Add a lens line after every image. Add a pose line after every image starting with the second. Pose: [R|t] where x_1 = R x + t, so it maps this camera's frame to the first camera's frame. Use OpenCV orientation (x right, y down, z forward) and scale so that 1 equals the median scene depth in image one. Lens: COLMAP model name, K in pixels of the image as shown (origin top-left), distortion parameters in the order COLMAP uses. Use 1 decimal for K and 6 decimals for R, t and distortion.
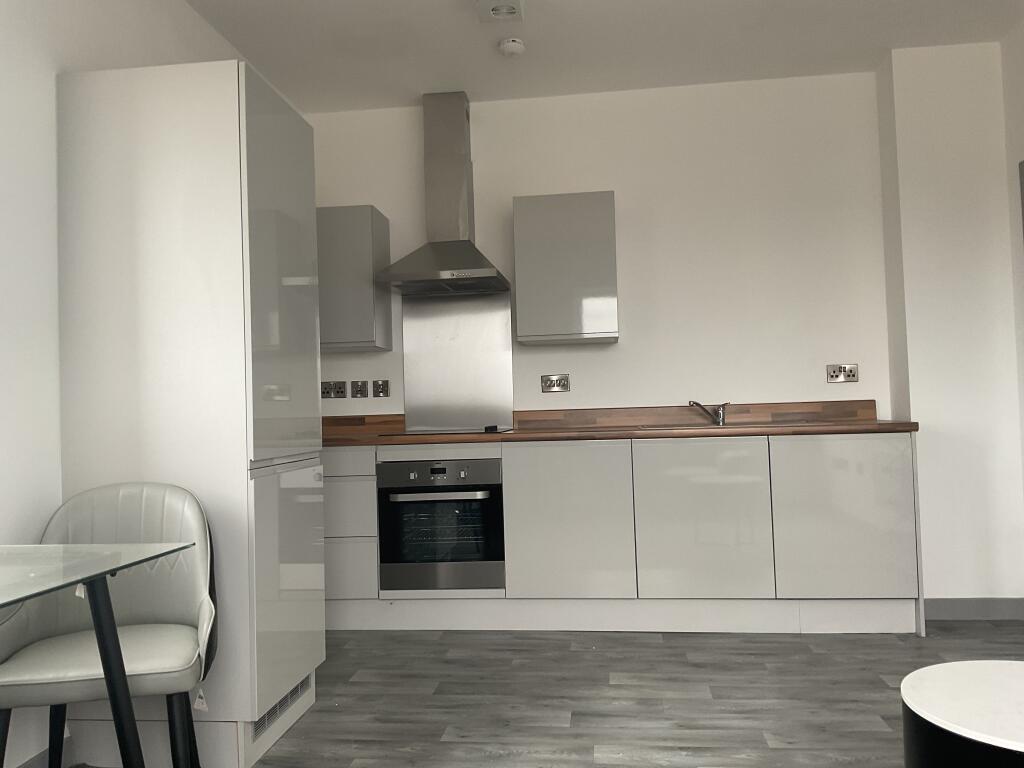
lens RADIAL K [[819.1, 0, 493.9], [0, 819.1, 381.2], [0, 0, 1]] dist [0.048580, -0.086375]
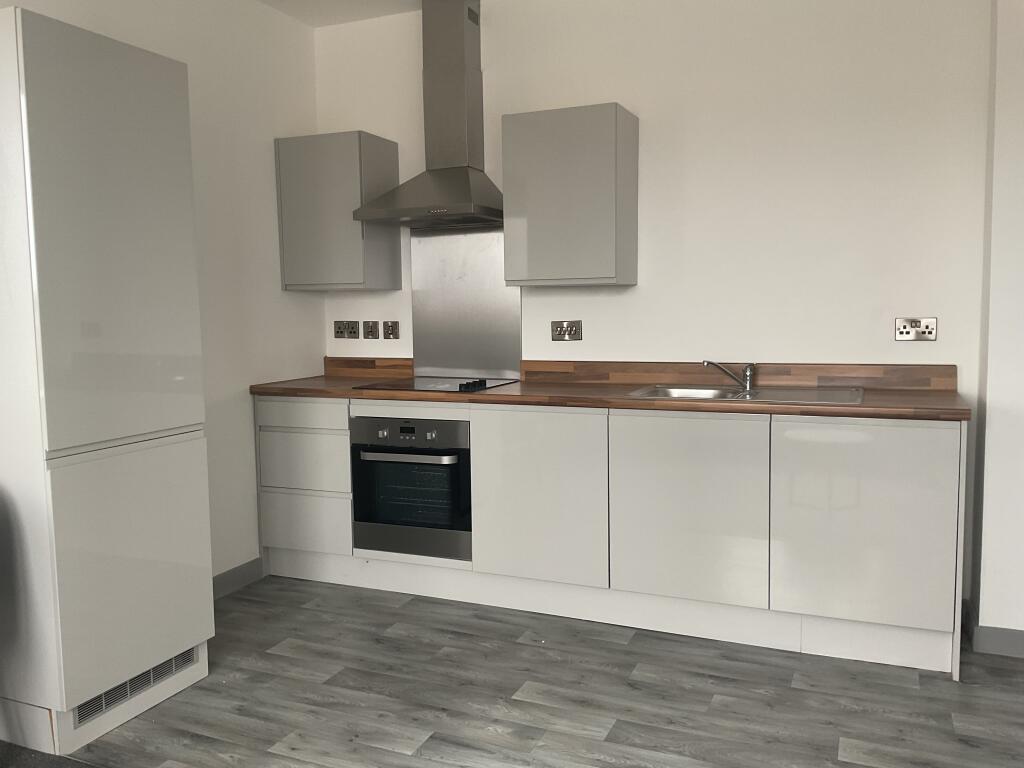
lens RADIAL K [[819.1, 0, 493.9], [0, 819.1, 381.2], [0, 0, 1]] dist [0.048580, -0.086375]
pose [[0.960972, 0.039891, -0.273754, 0.274257], [-0.003914, 0.991411, 0.130728, -0.065496], [0.276618, -0.124555, 0.952874, 0.154452]]
